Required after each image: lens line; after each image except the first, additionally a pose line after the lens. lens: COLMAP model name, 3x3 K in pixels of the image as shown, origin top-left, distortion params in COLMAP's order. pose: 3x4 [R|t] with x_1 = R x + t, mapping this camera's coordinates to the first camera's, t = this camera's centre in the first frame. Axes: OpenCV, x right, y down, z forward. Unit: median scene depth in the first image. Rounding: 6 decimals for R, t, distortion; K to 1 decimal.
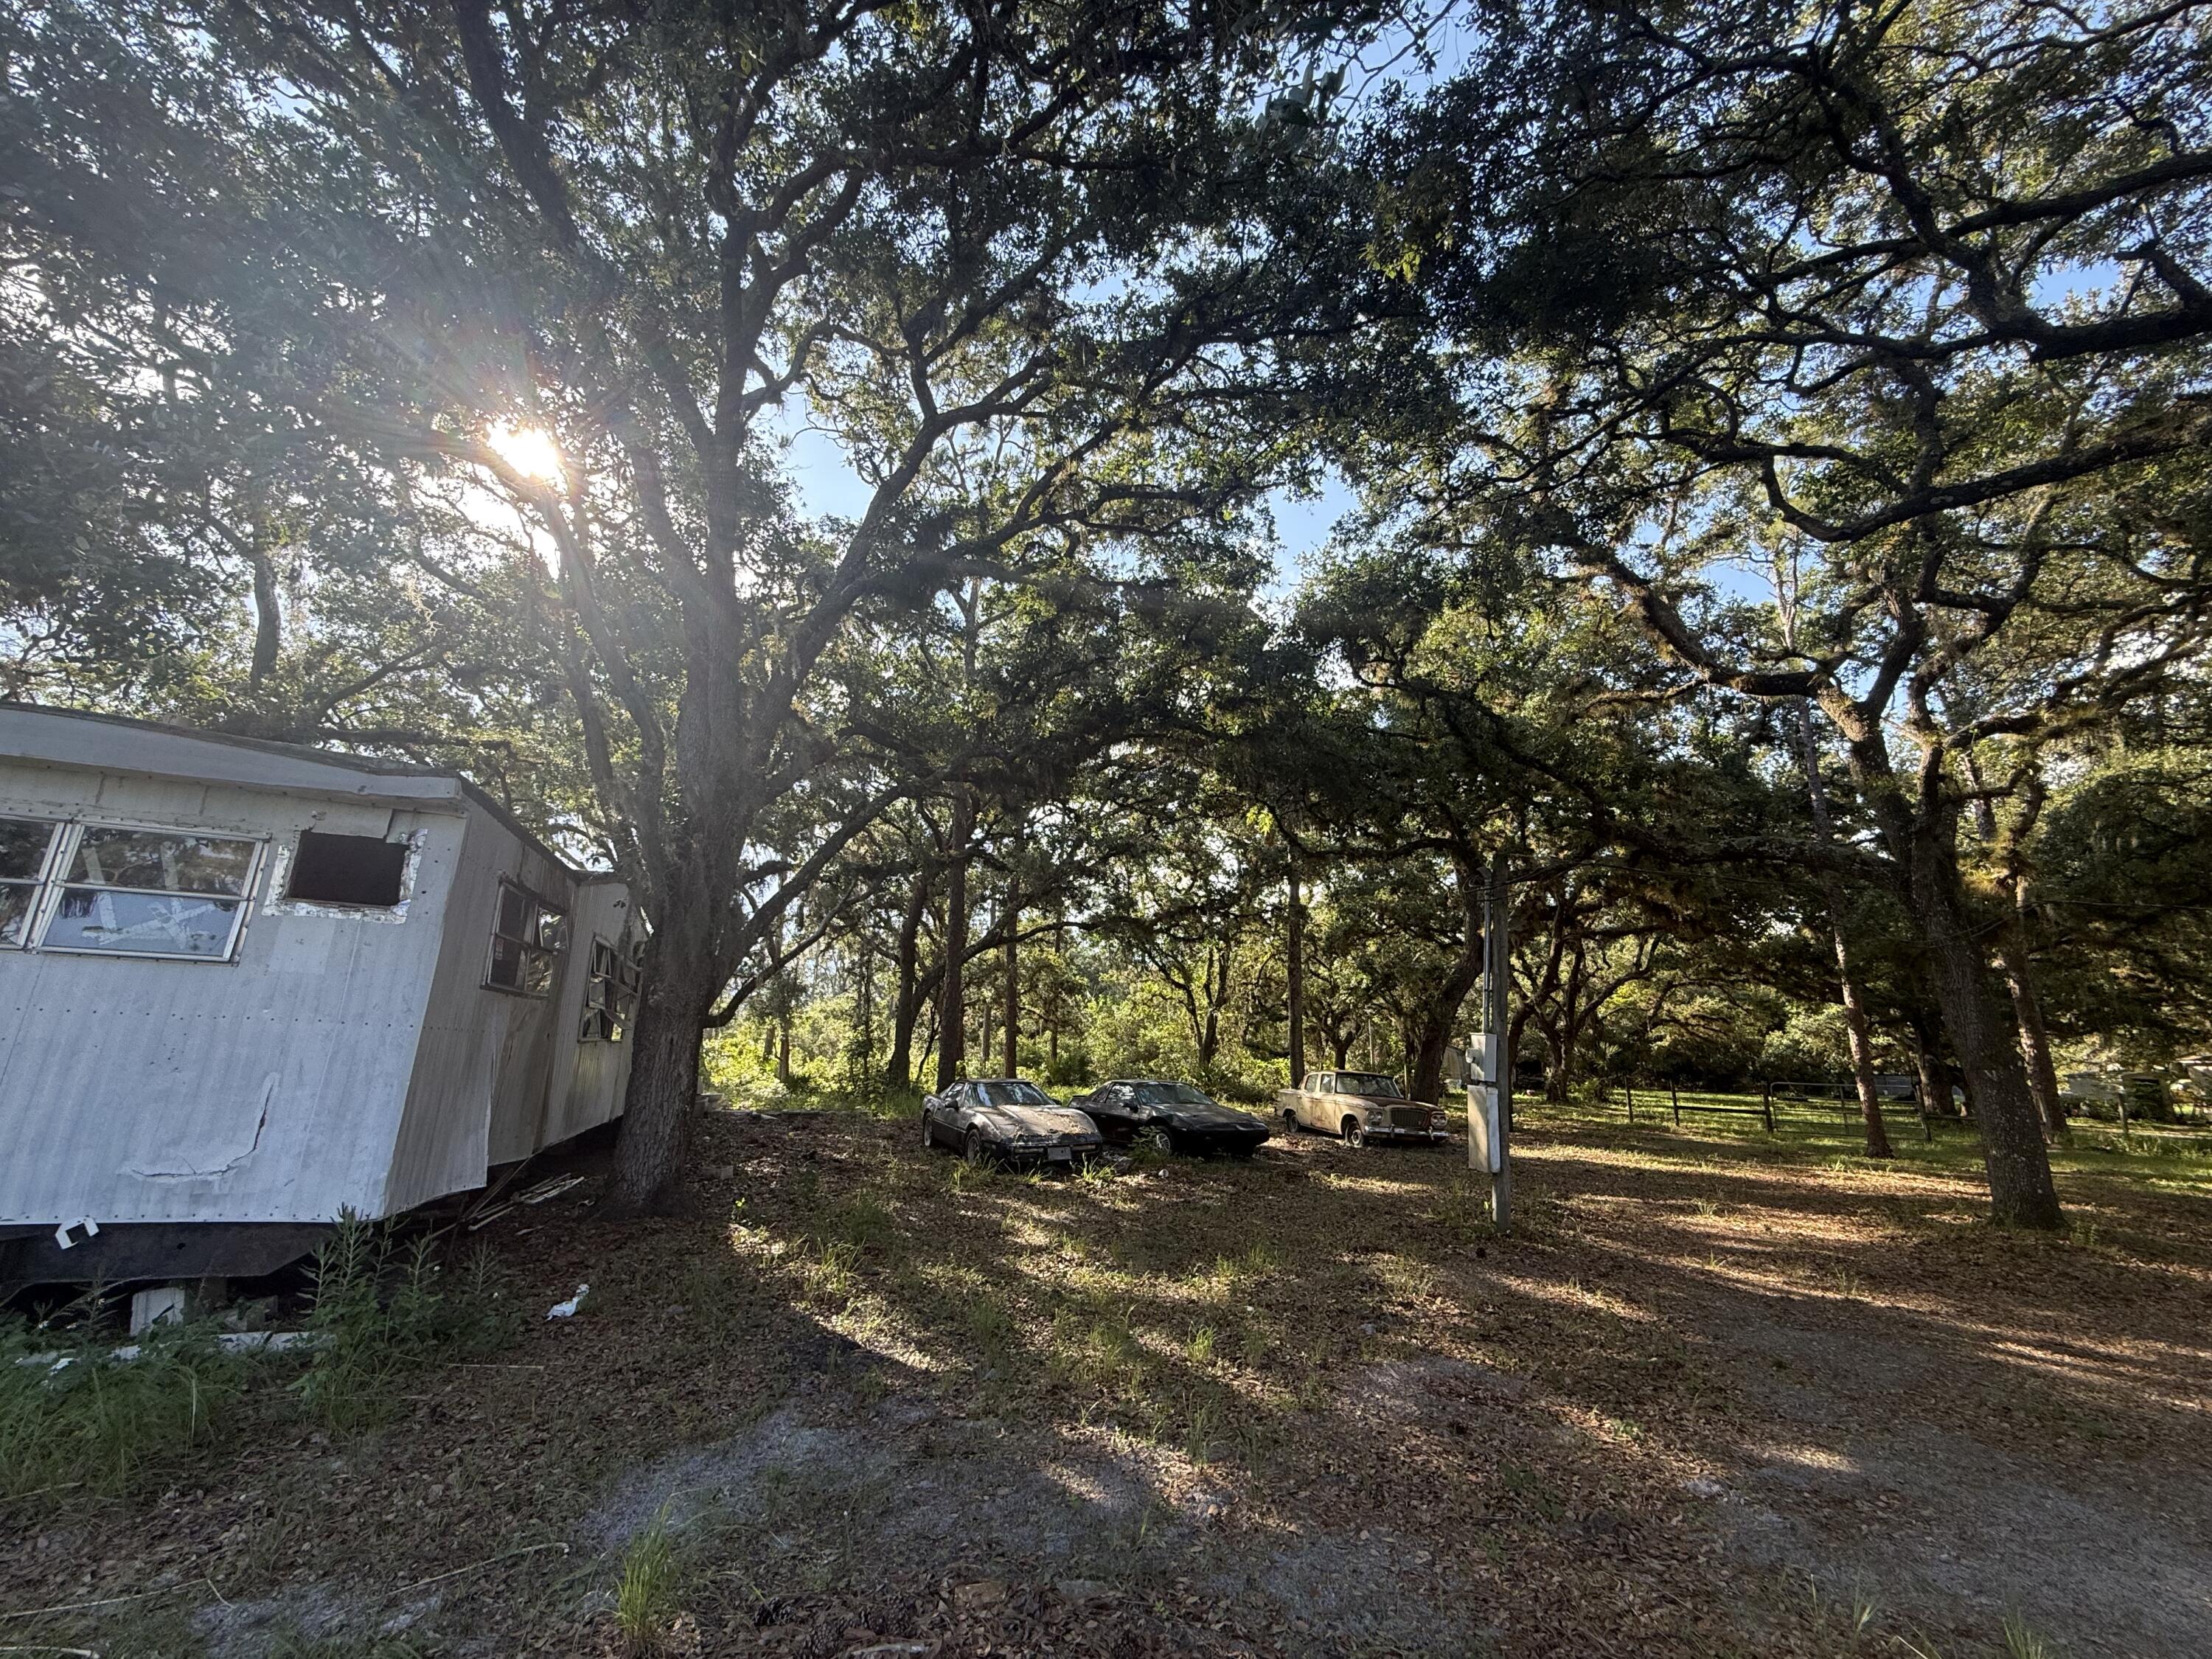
lens RADIAL K [[881.8, 0, 1108.6], [0, 881.8, 833.6], [0, 0, 1]] dist [0.000401, -0.000055]
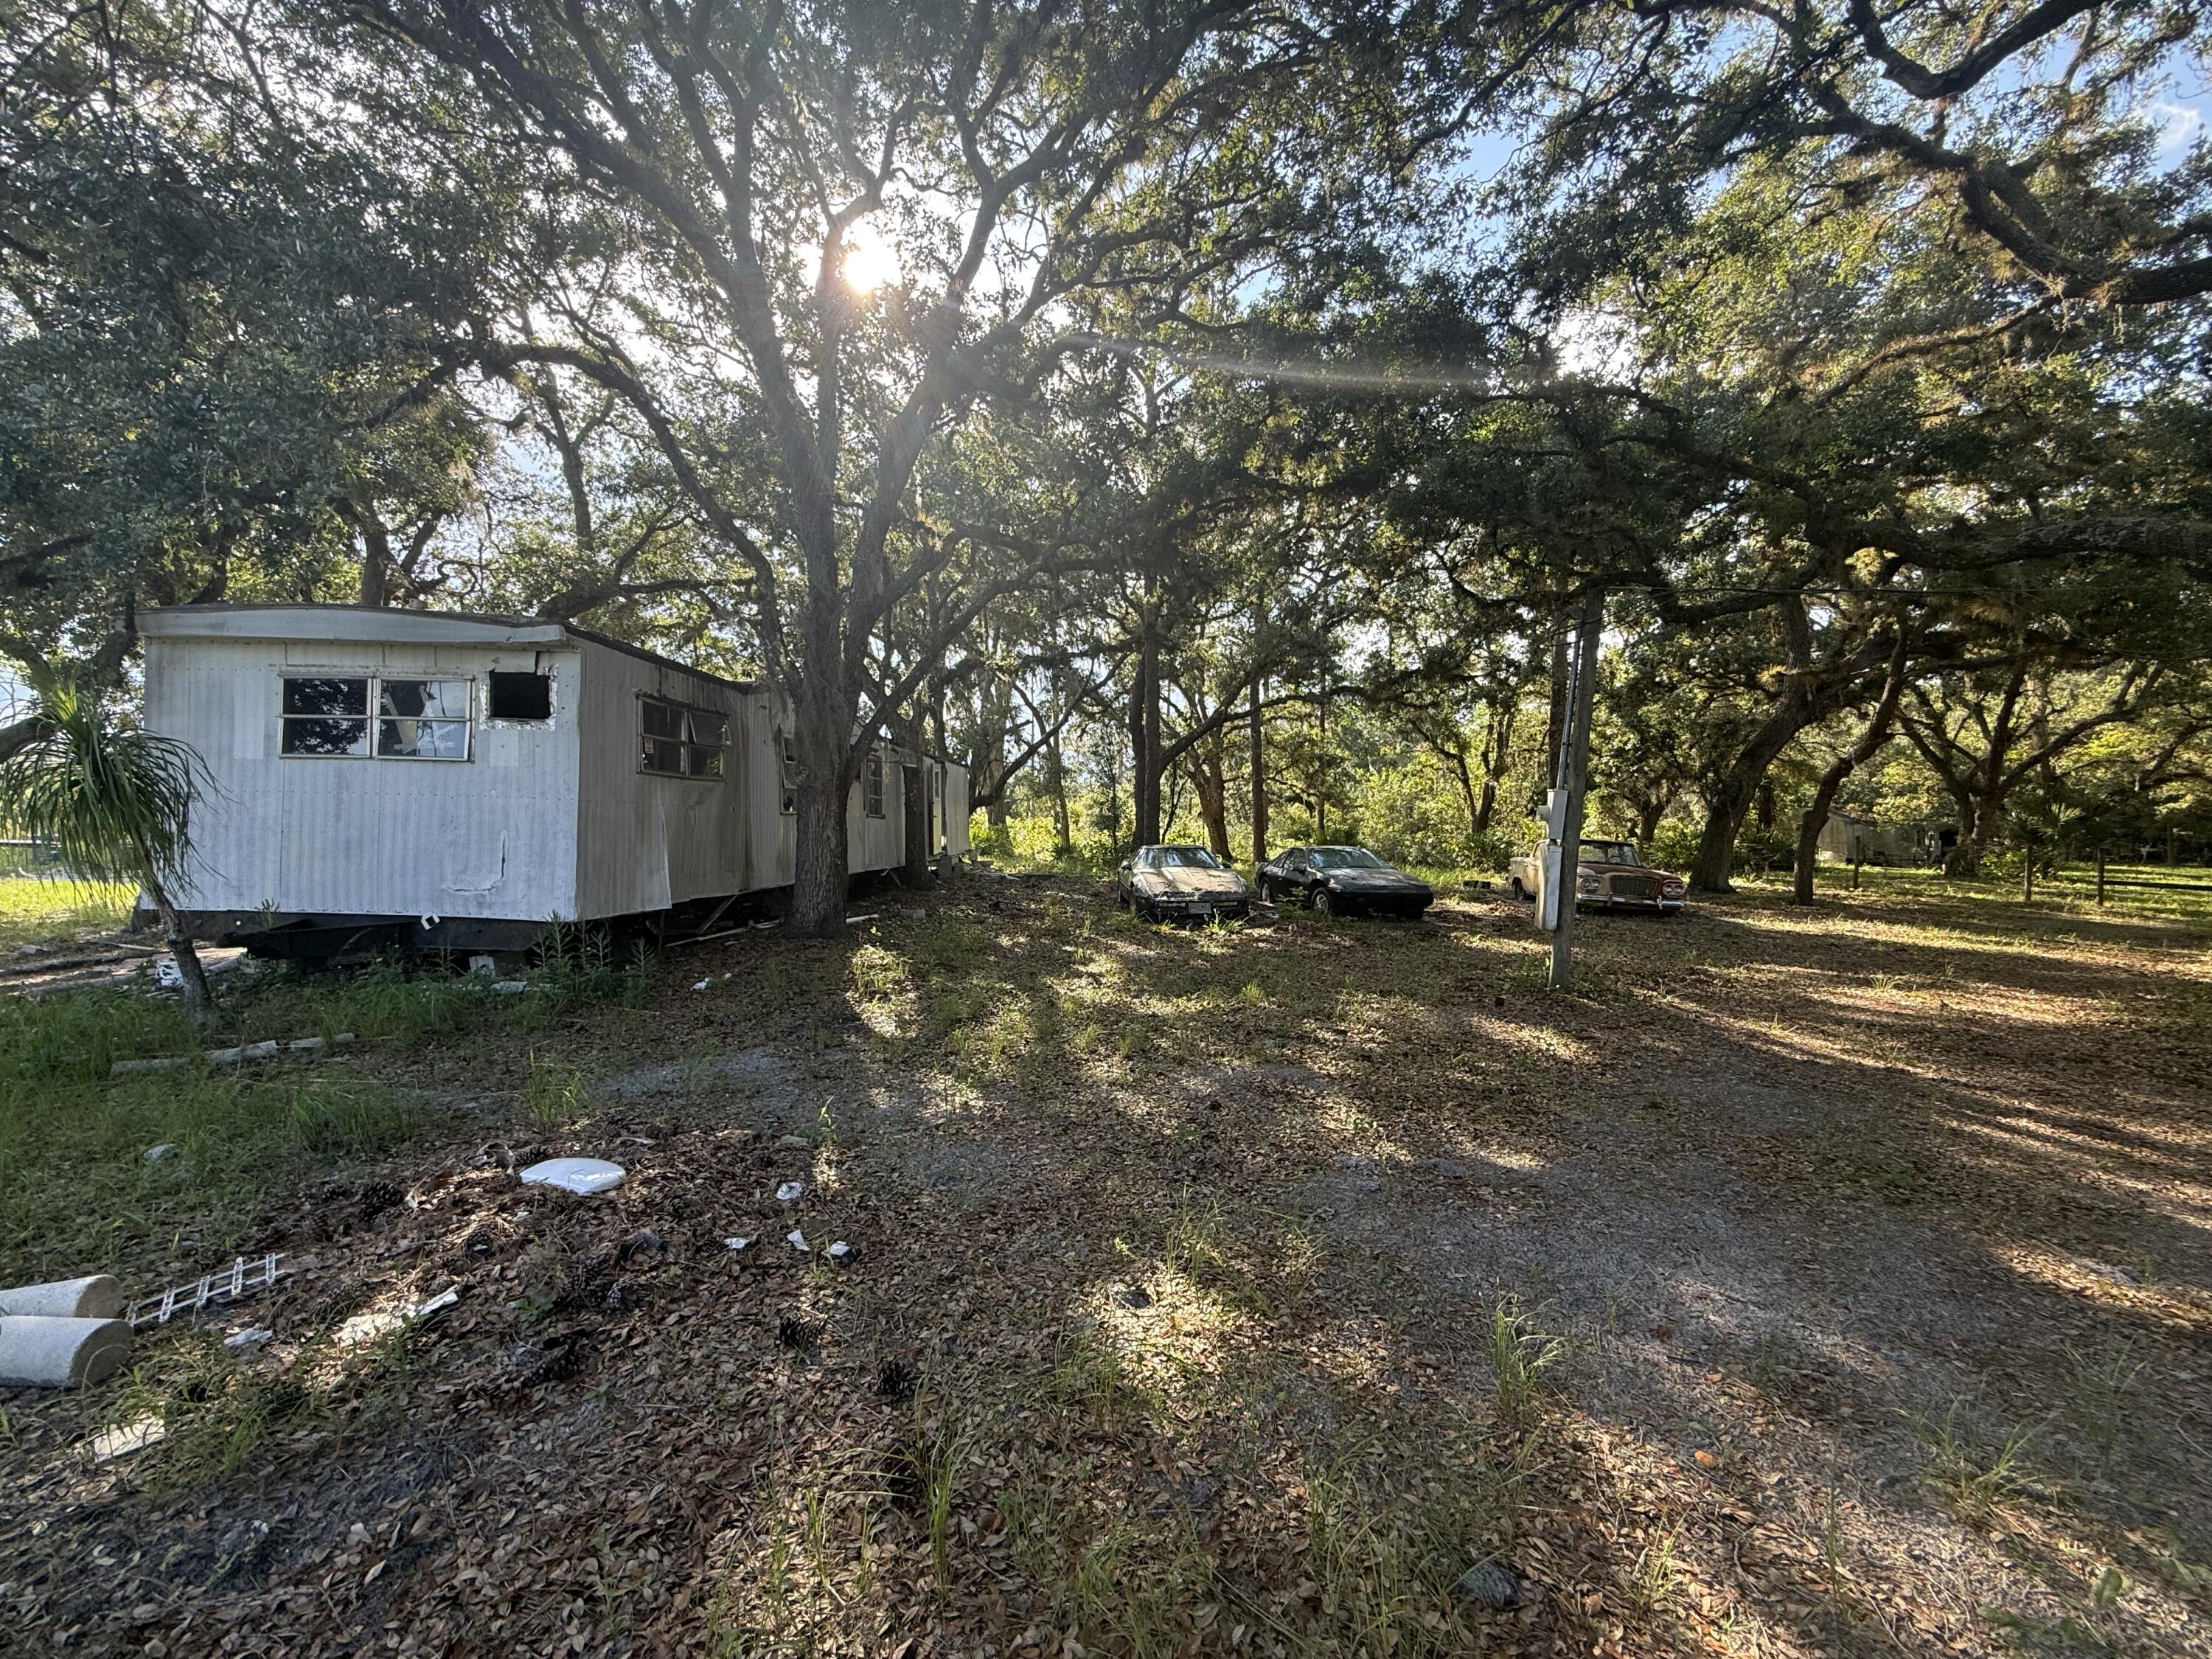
lens RADIAL K [[881.8, 0, 1101.3], [0, 881.8, 829.3], [0, 0, 1]] dist [0.000401, -0.000055]
pose [[0.931302, -0.010166, -0.364107, 0.199606], [0.097413, 0.970152, 0.222072, 0.008826], [0.350982, -0.242285, 0.904494, -0.012313]]
